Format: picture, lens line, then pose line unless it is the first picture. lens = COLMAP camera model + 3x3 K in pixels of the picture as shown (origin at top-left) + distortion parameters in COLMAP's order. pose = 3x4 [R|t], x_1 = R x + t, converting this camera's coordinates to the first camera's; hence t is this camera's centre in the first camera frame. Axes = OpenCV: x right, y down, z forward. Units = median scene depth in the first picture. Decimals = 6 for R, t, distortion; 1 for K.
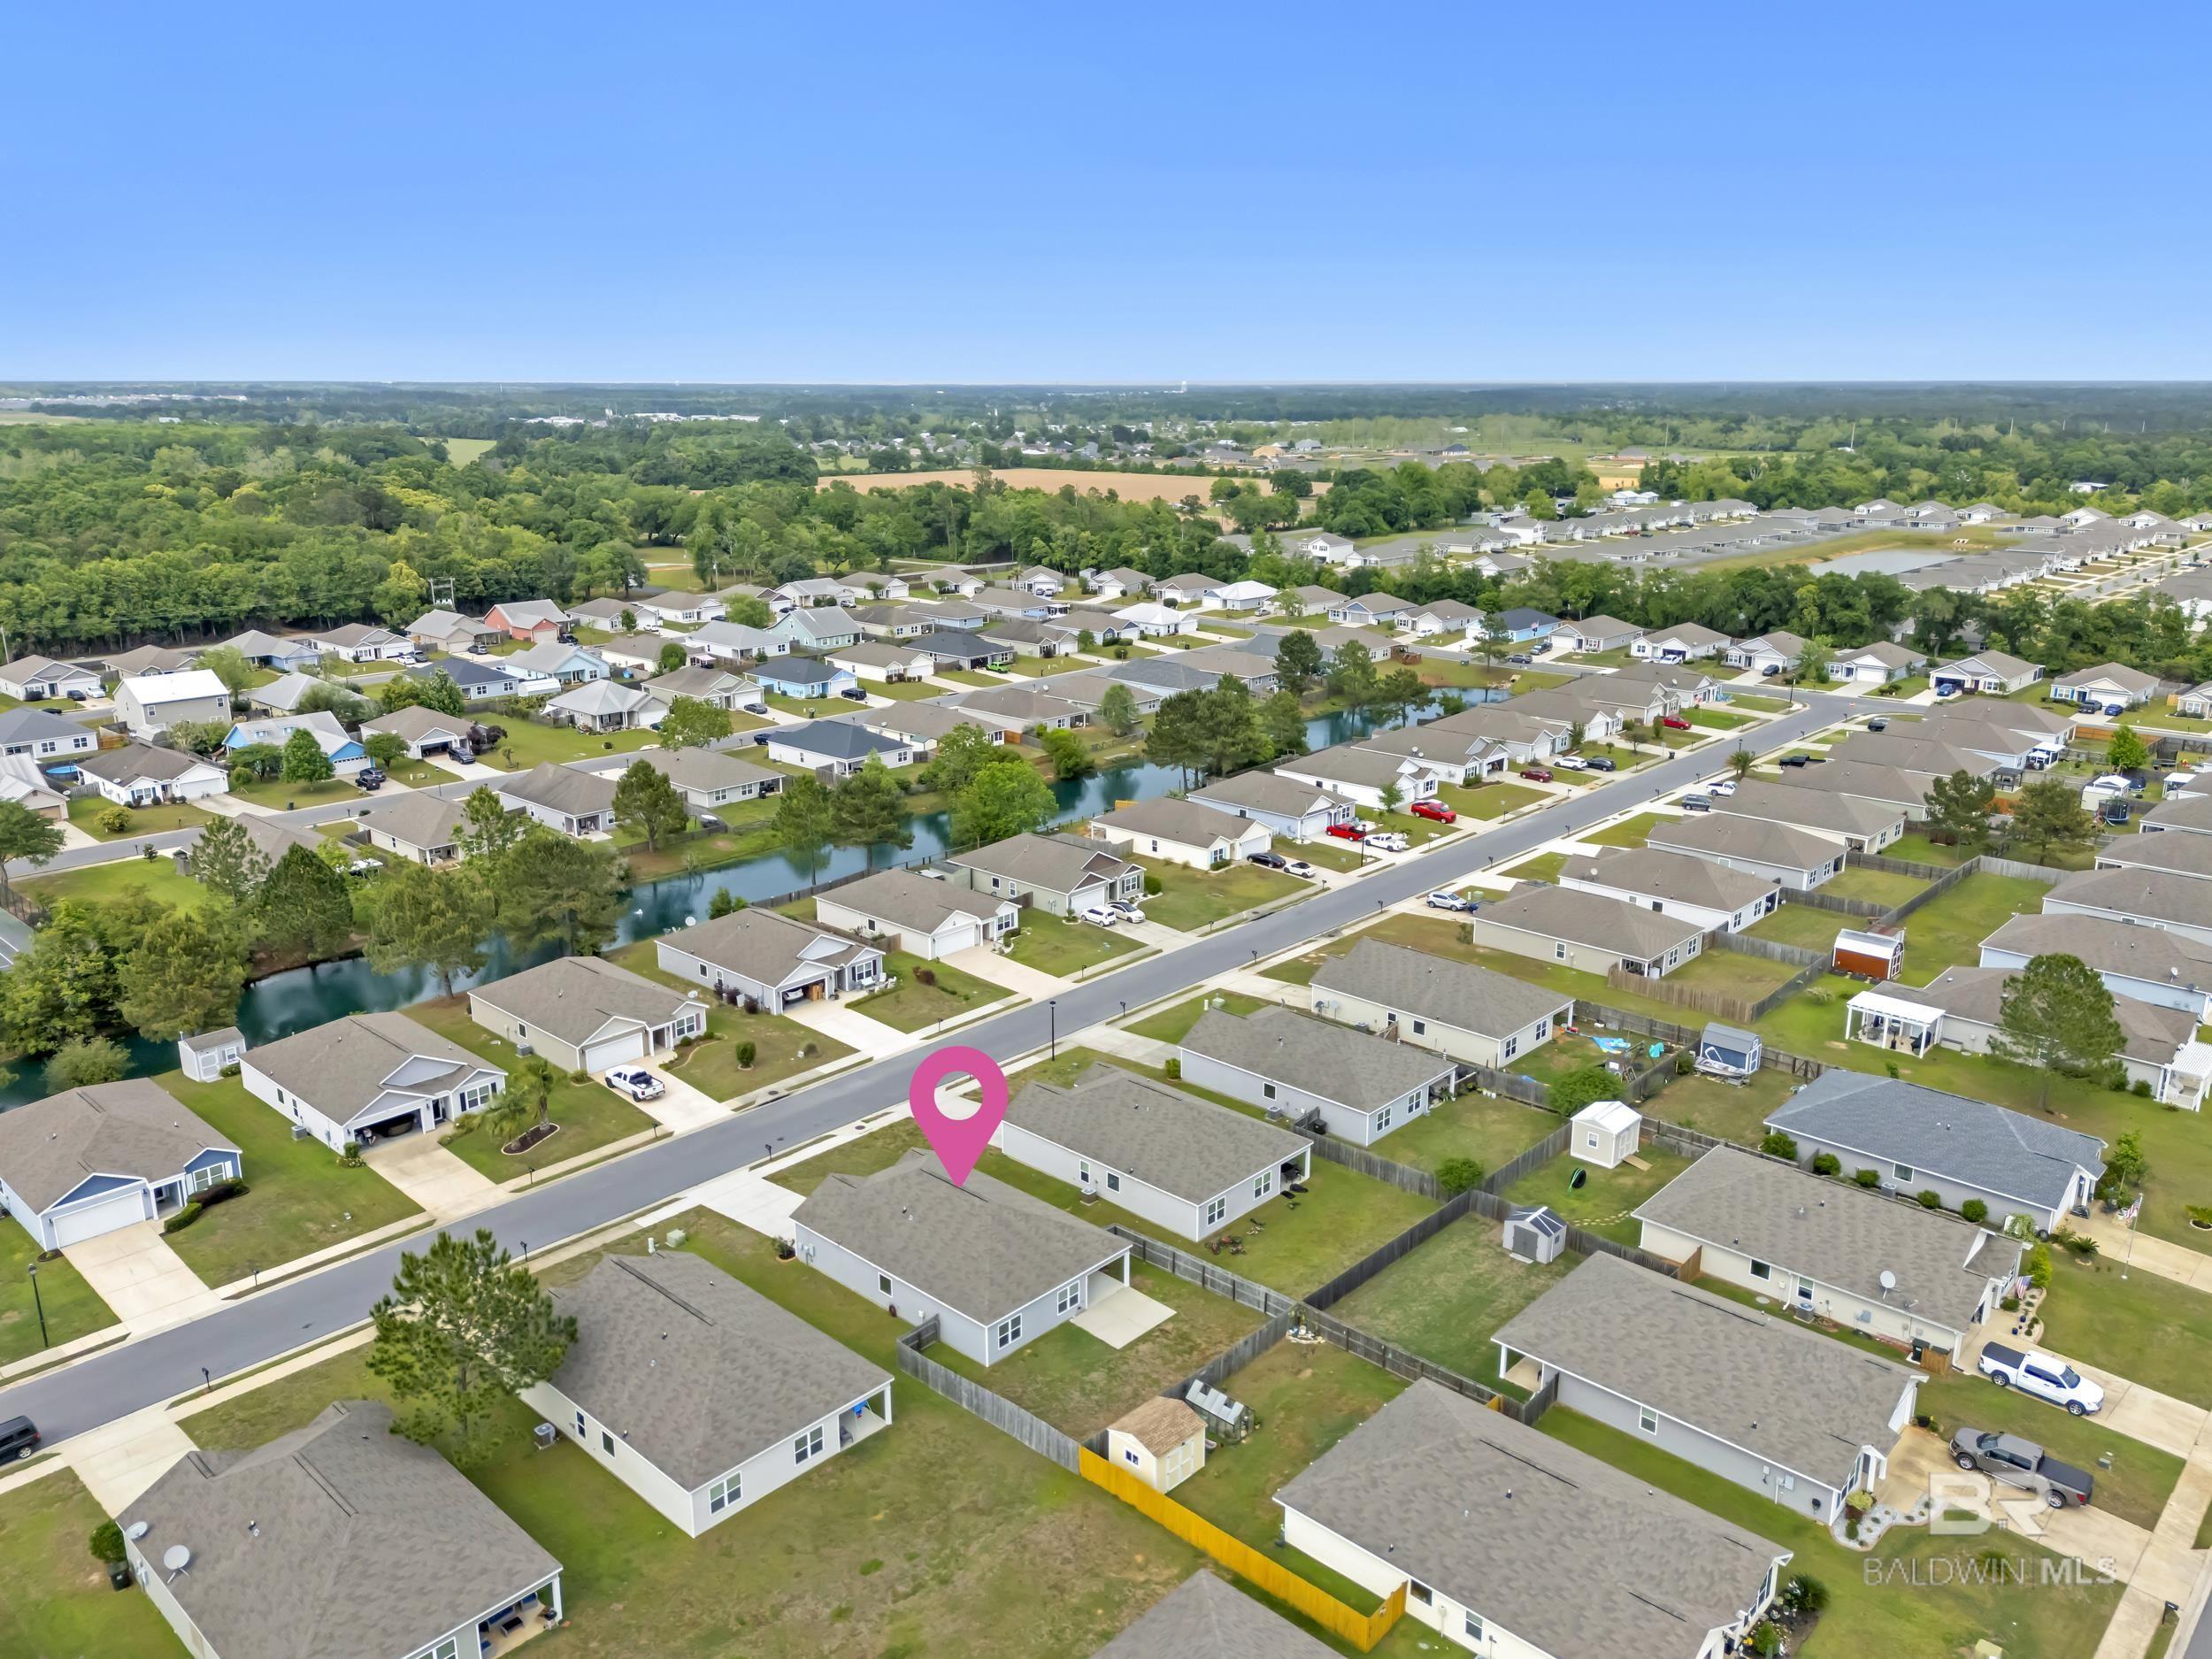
lens RADIAL K [[1635.4, 0, 1106.0], [0, 1635.4, 829.5], [0, 0, 1]] dist [0.084732, -0.083694]
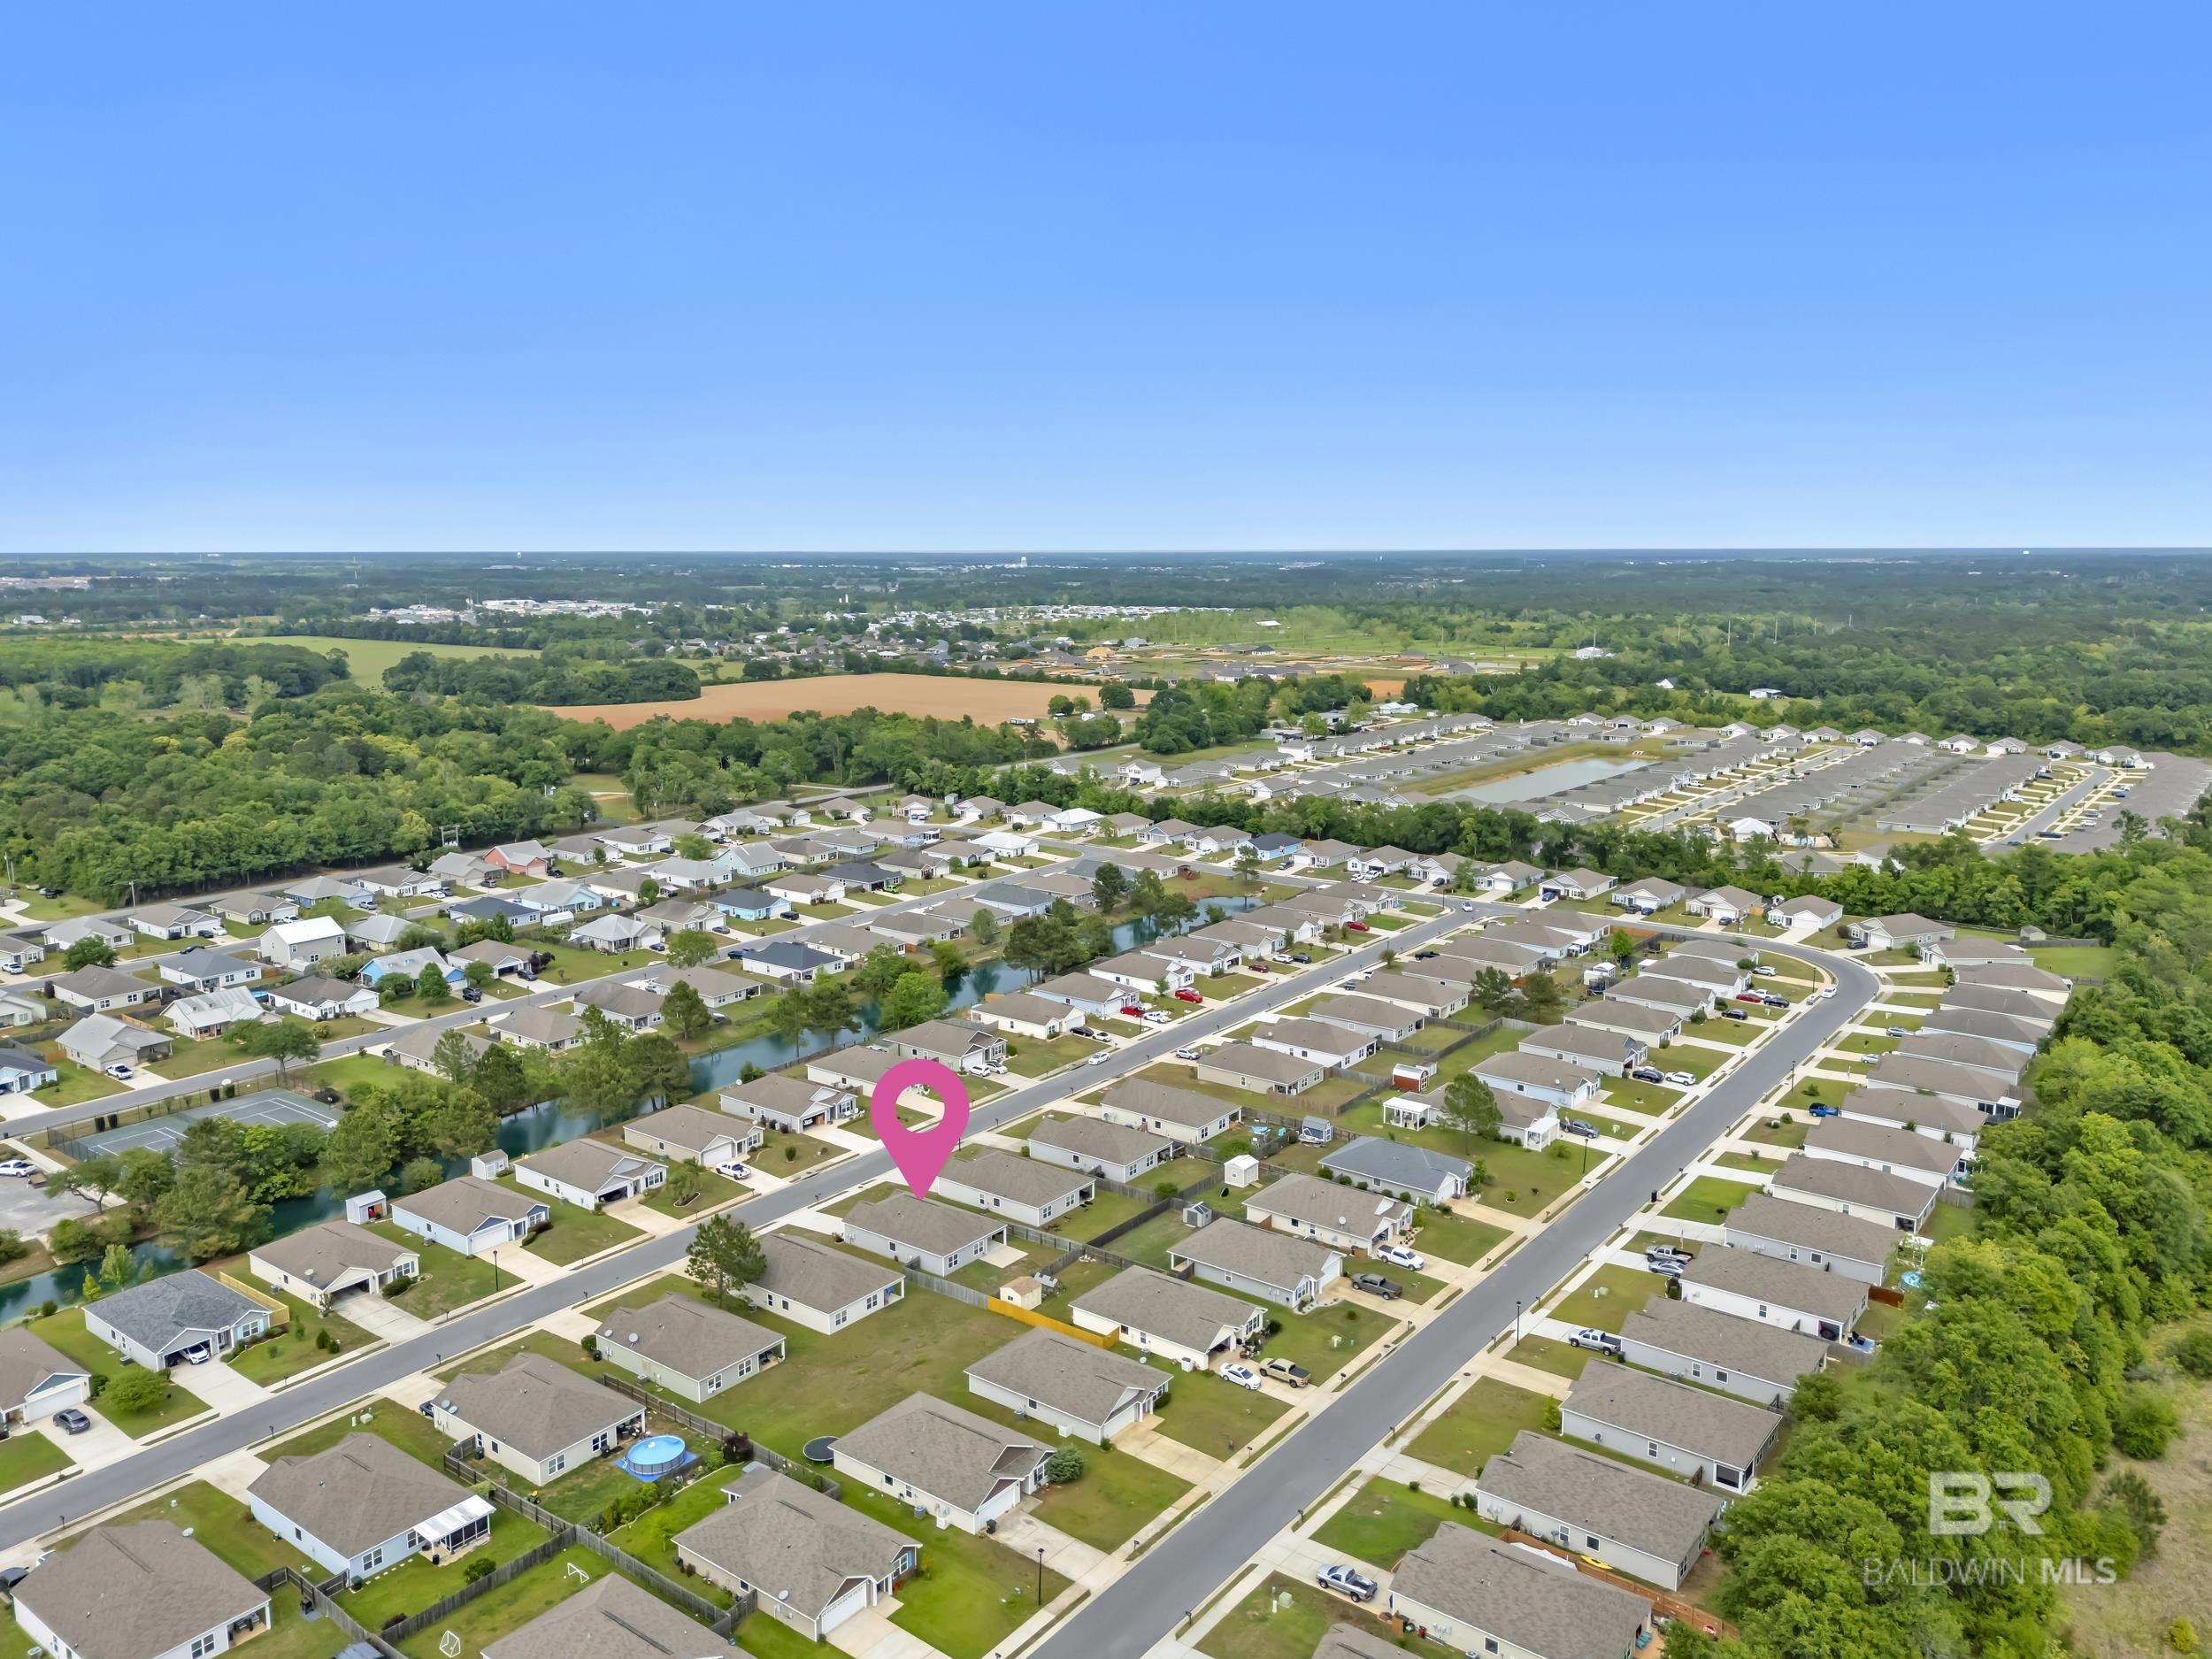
lens RADIAL K [[1633.4, 0, 1106.0], [0, 1633.4, 829.5], [0, 0, 1]] dist [0.132959, -0.218477]
pose [[0.995490, -0.019188, 0.092911, -0.020028], [0.027796, 0.995347, -0.092254, -0.025333], [-0.090708, 0.094420, 0.991391, -0.521383]]
